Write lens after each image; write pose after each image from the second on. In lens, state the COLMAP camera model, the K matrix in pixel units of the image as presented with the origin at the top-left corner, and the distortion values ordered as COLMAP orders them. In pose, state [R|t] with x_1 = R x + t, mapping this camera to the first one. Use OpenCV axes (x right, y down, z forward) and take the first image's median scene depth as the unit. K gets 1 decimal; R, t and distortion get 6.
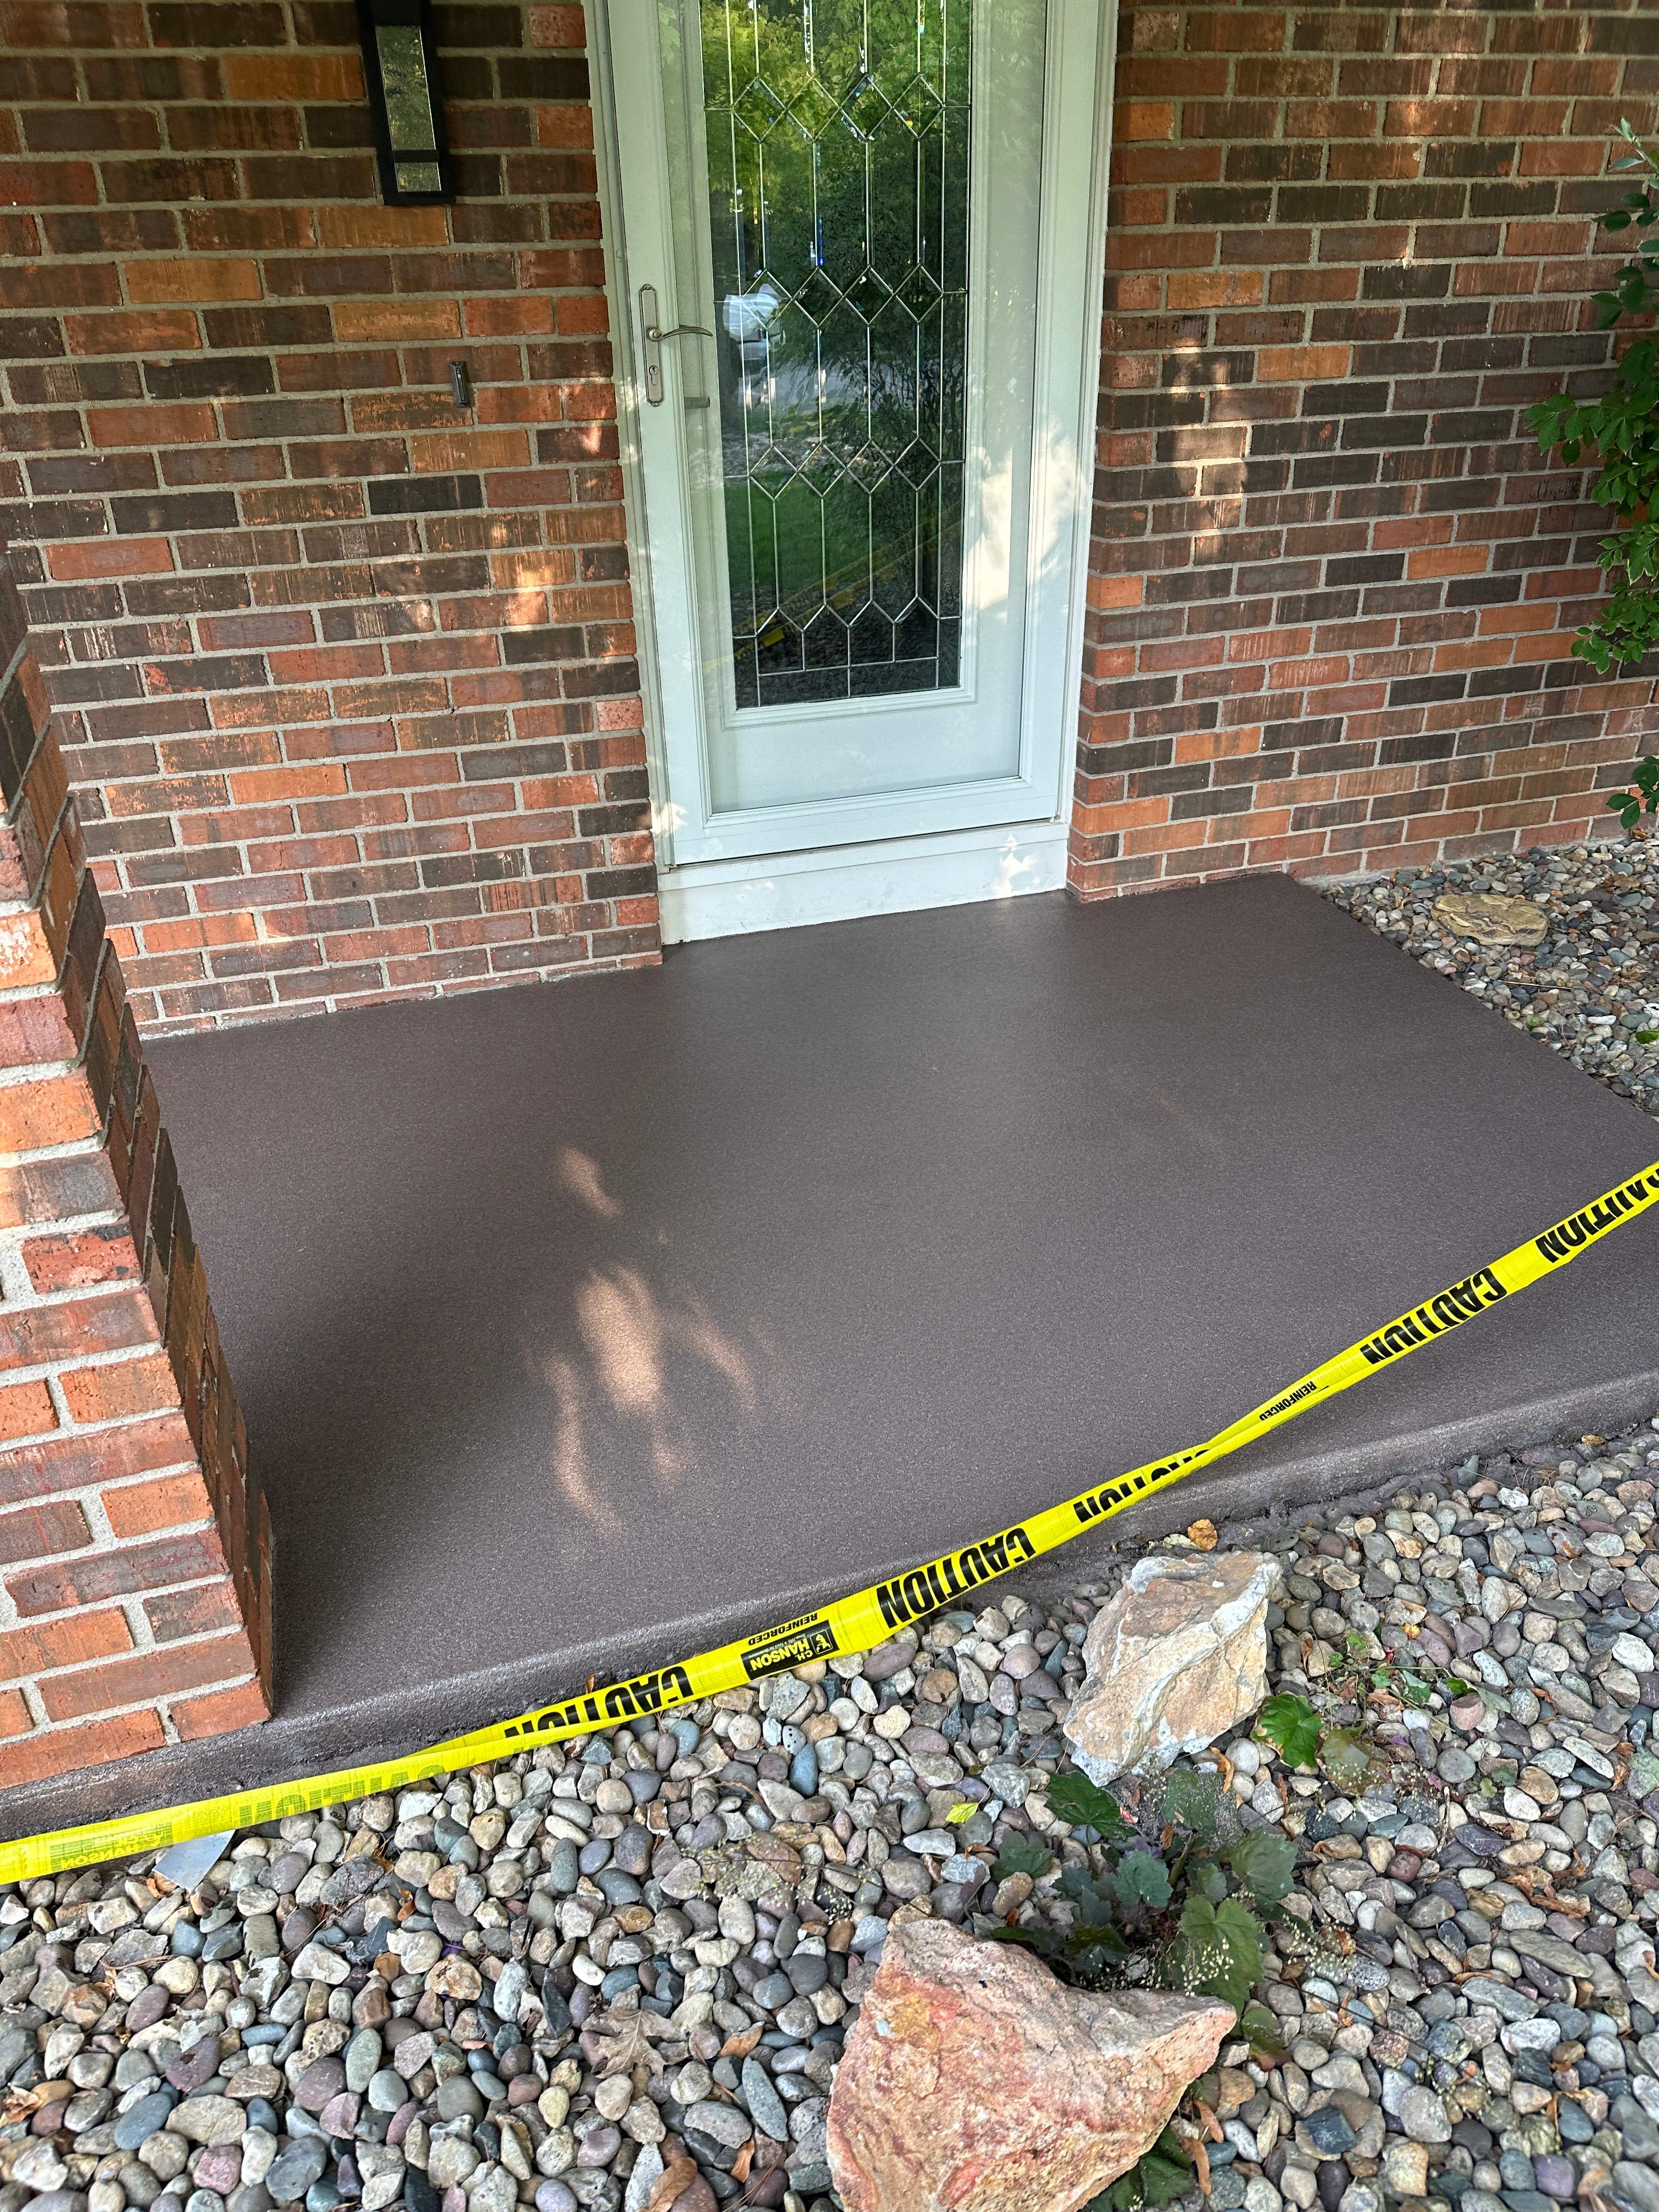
lens RADIAL K [[1579.1, 0, 829.3], [0, 1579.1, 1187.4], [0, 0, 1]] dist [0.097933, -0.107202]
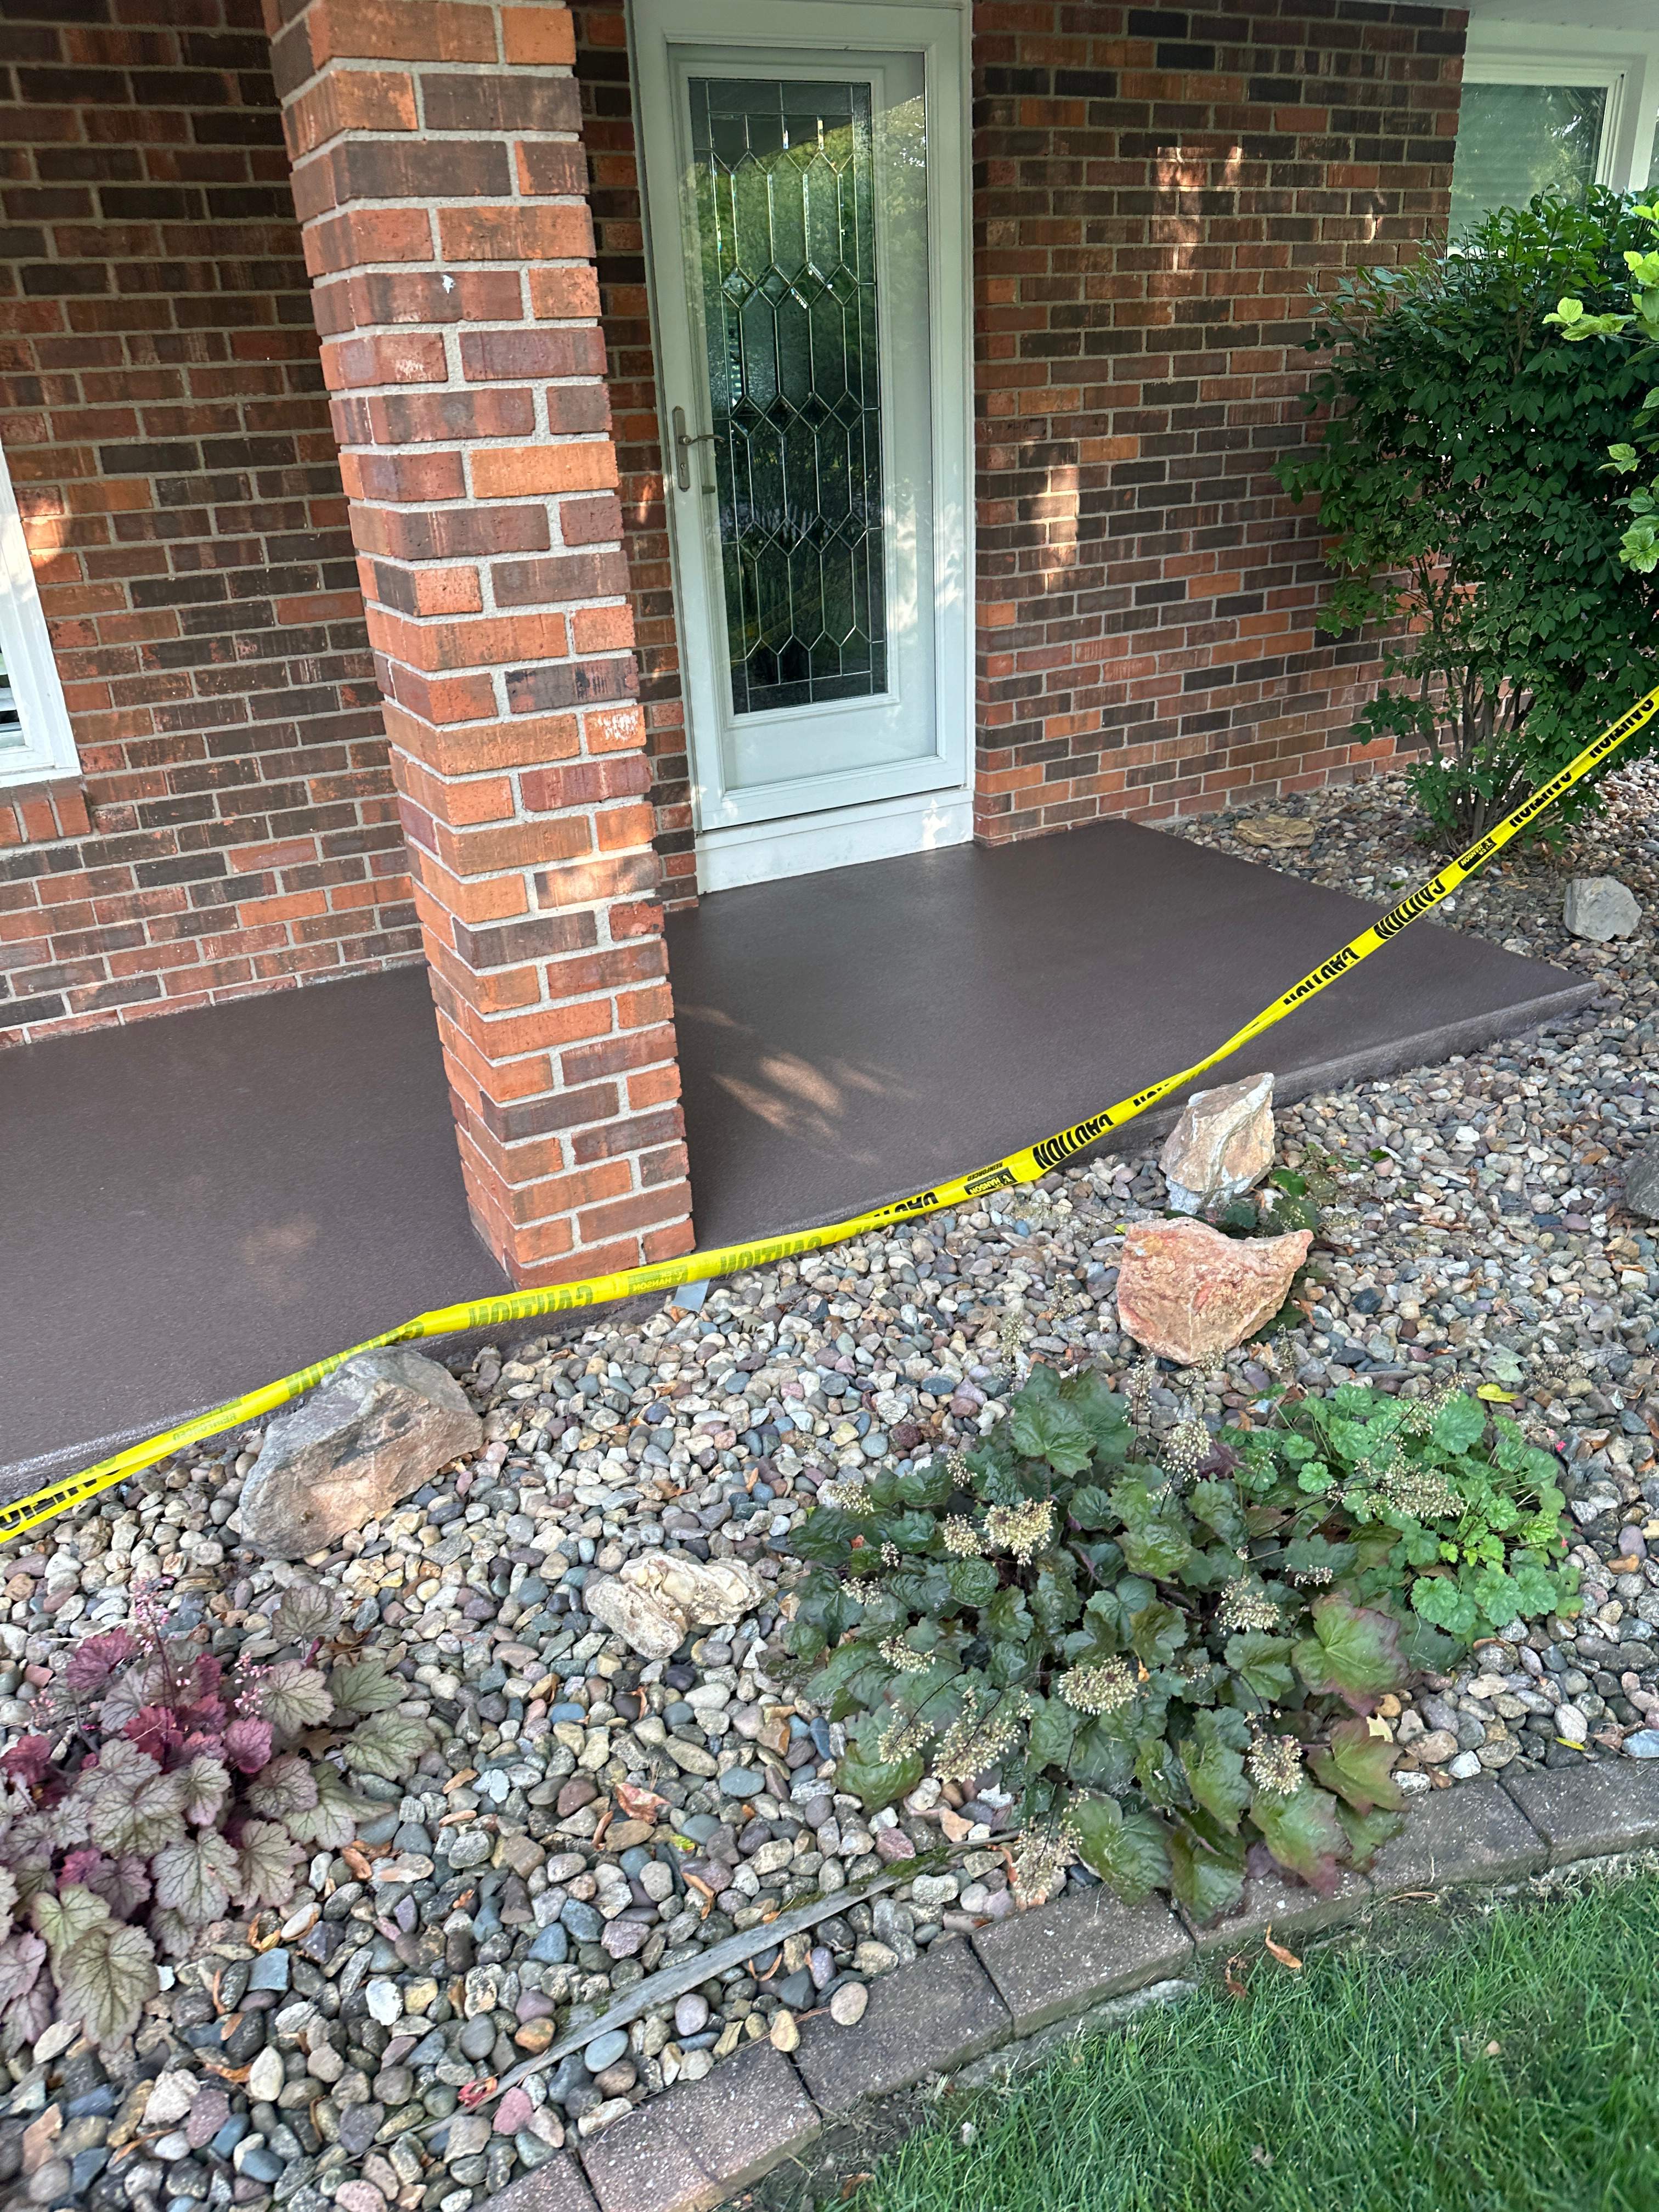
lens RADIAL K [[1576.3, 0, 818.6], [0, 1576.3, 1189.5], [0, 0, 1]] dist [0.230797, -0.364359]
pose [[0.982235, -0.105298, 0.155326, -0.247592], [0.118444, 0.989897, -0.077937, 0.218236], [-0.145551, 0.094950, 0.984784, -0.322569]]
